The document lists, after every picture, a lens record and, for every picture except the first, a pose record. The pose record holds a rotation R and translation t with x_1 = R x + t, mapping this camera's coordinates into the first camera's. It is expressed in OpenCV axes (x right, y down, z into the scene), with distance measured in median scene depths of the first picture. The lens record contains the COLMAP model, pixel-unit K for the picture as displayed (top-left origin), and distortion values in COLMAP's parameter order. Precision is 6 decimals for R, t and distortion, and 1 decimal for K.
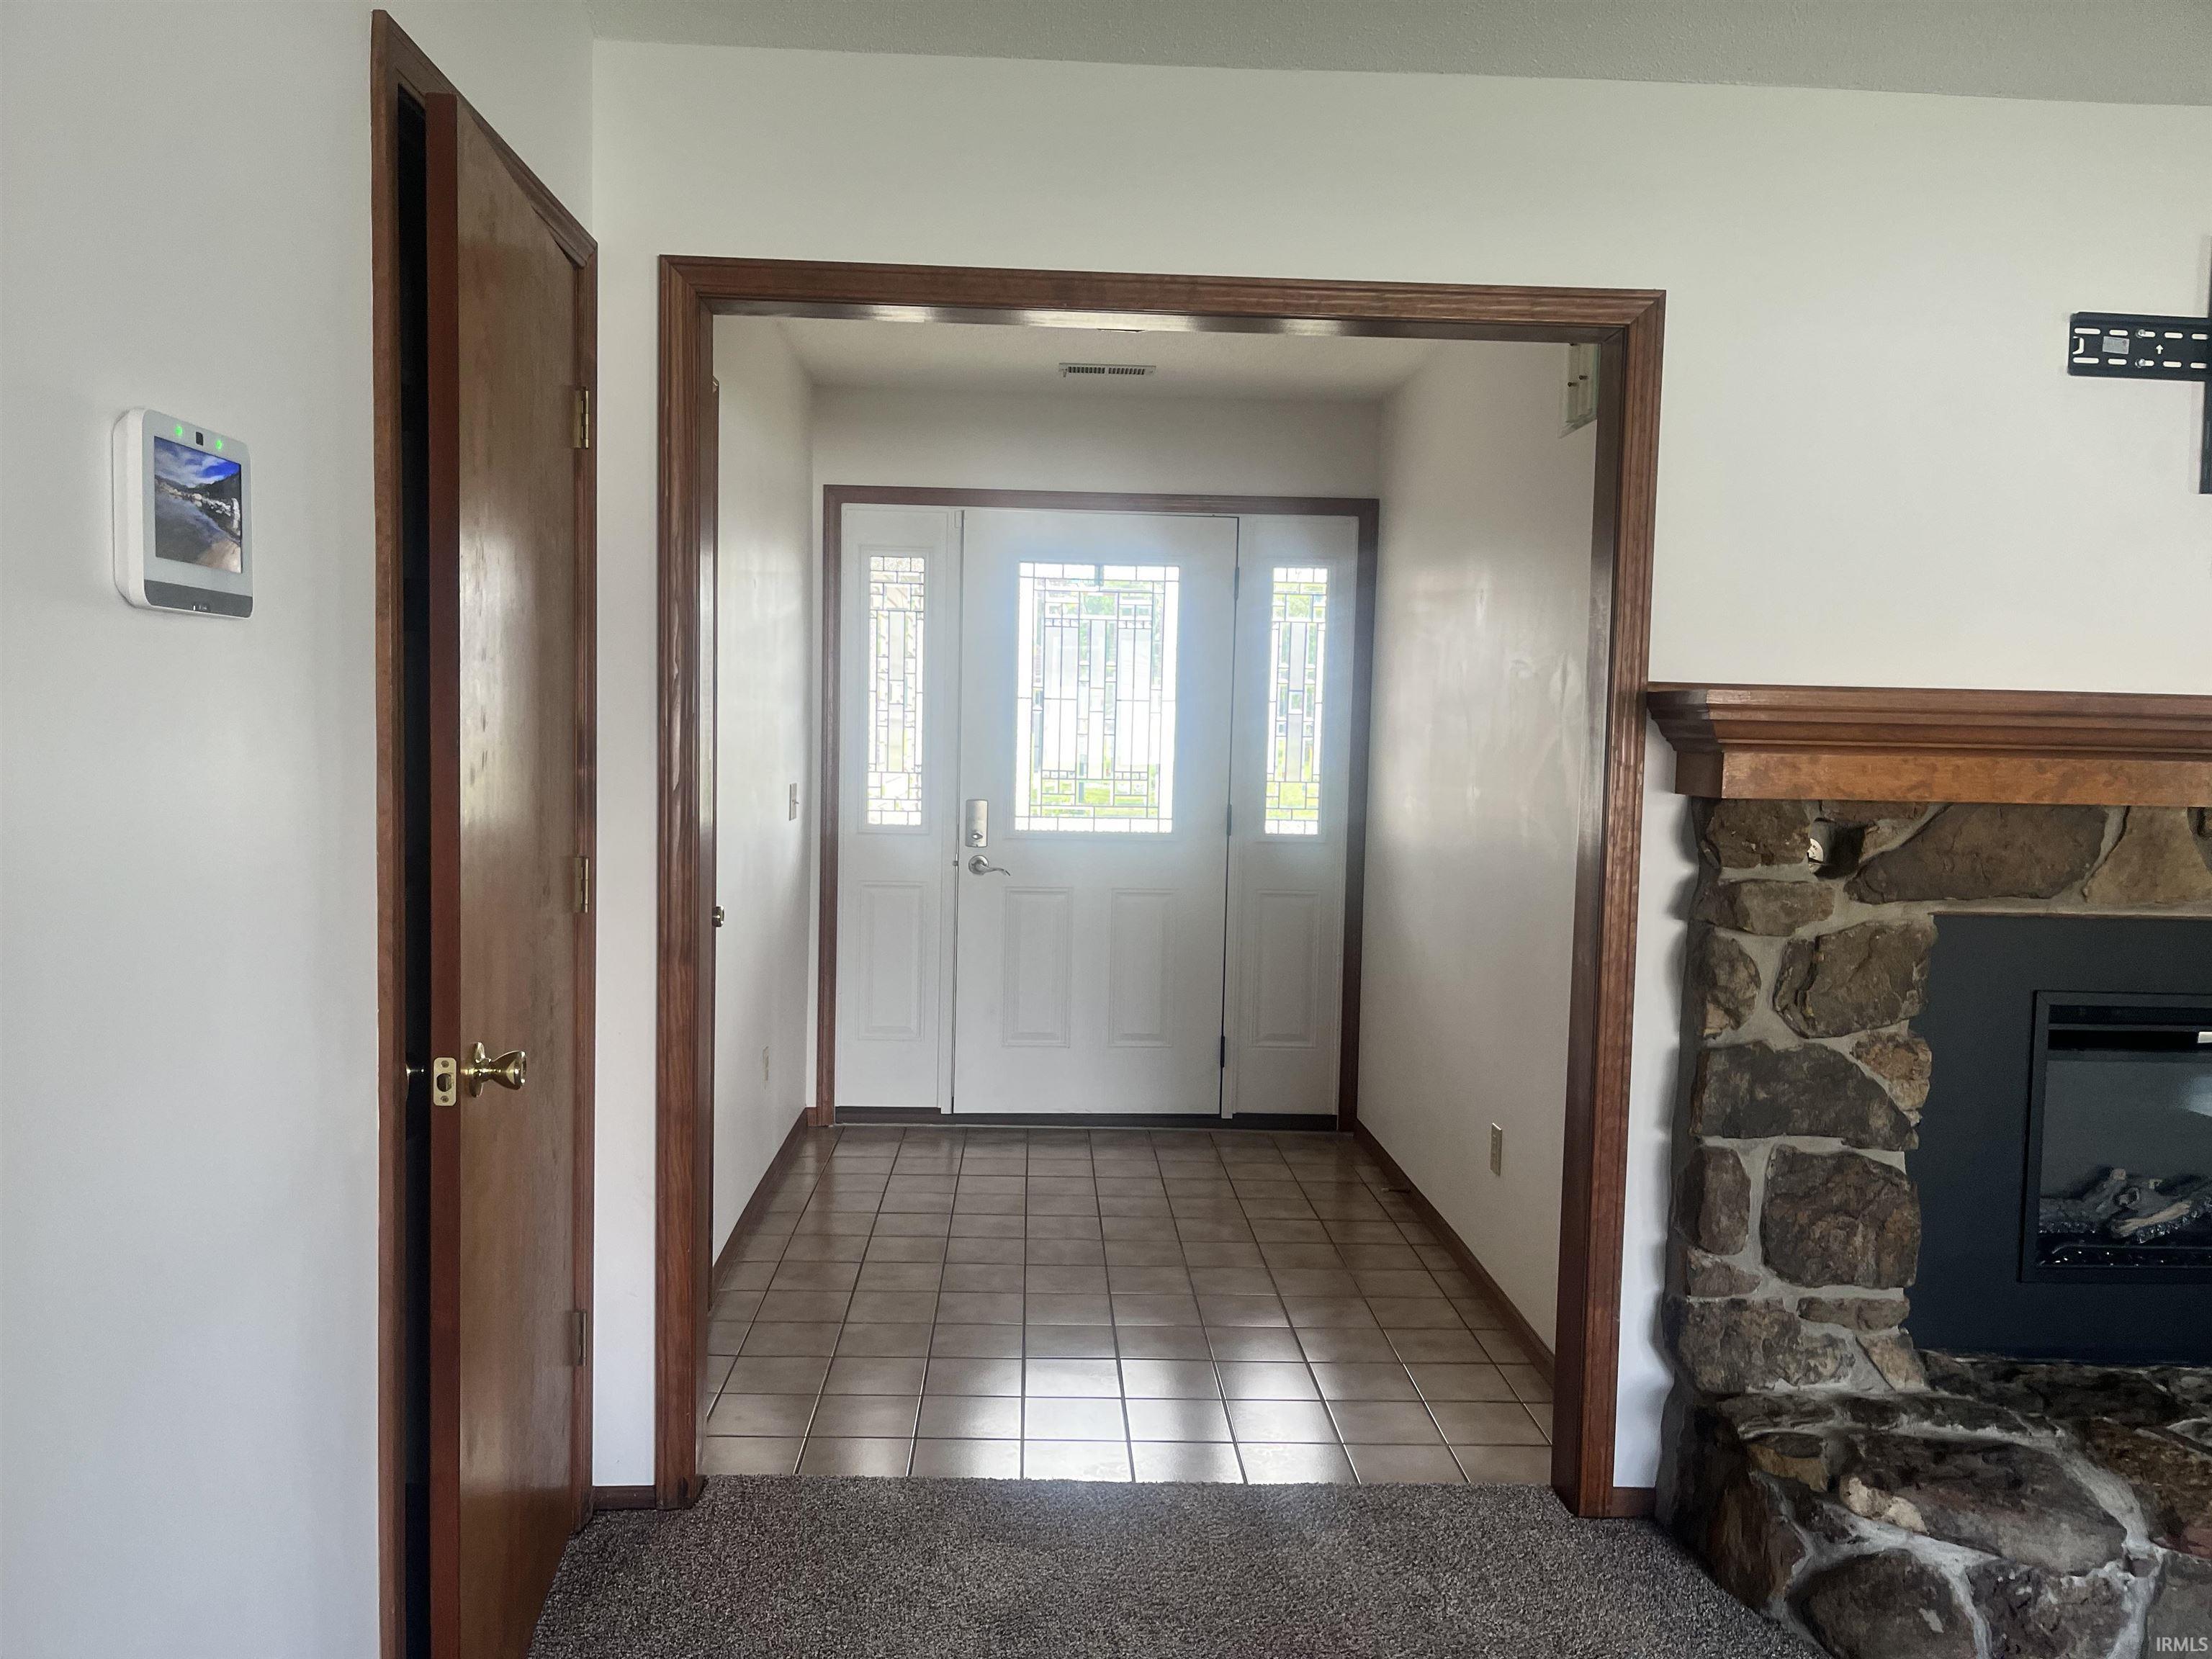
lens RADIAL K [[1684.1, 0, 1089.2], [0, 1684.1, 834.4], [0, 0, 1]] dist [0.073348, -0.105680]
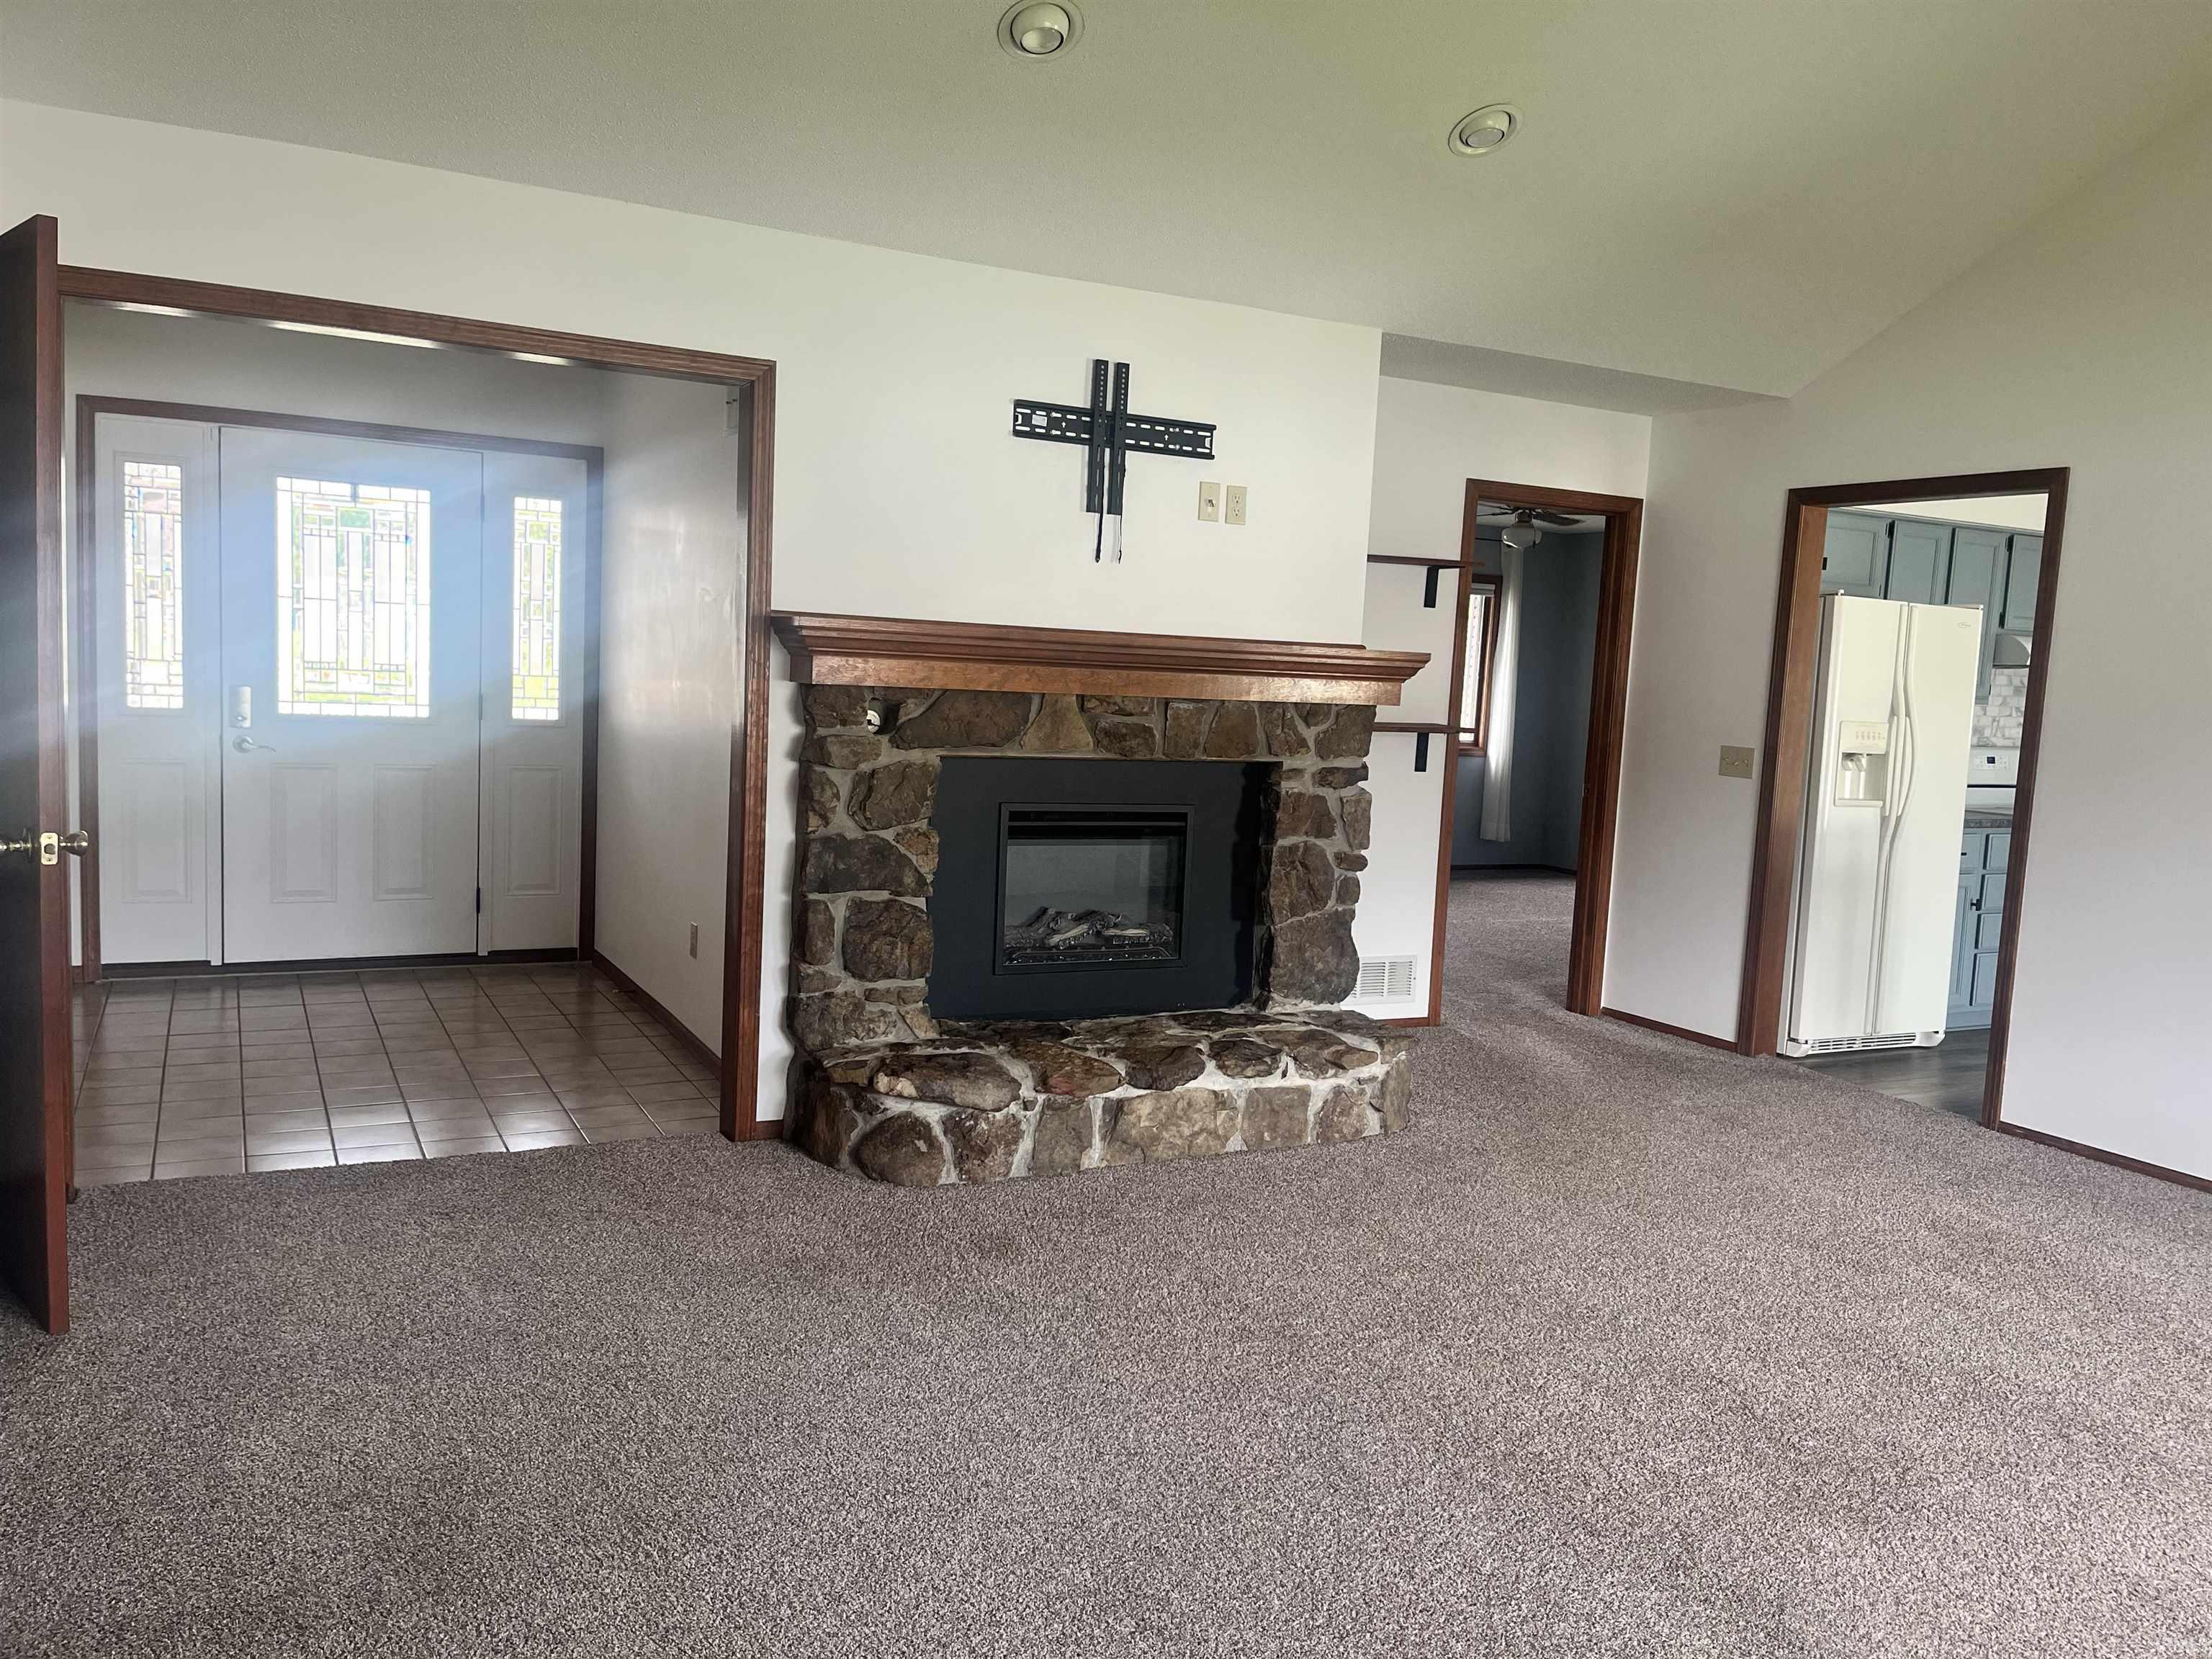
lens RADIAL K [[1684.1, 0, 1112.9], [0, 1684.1, 839.2], [0, 0, 1]] dist [0.073348, -0.105680]
pose [[0.901642, -0.024136, 0.431808, -0.066845], [-0.000212, 0.998417, 0.056250, 0.033410], [-0.432482, -0.050809, 0.900210, -0.546727]]
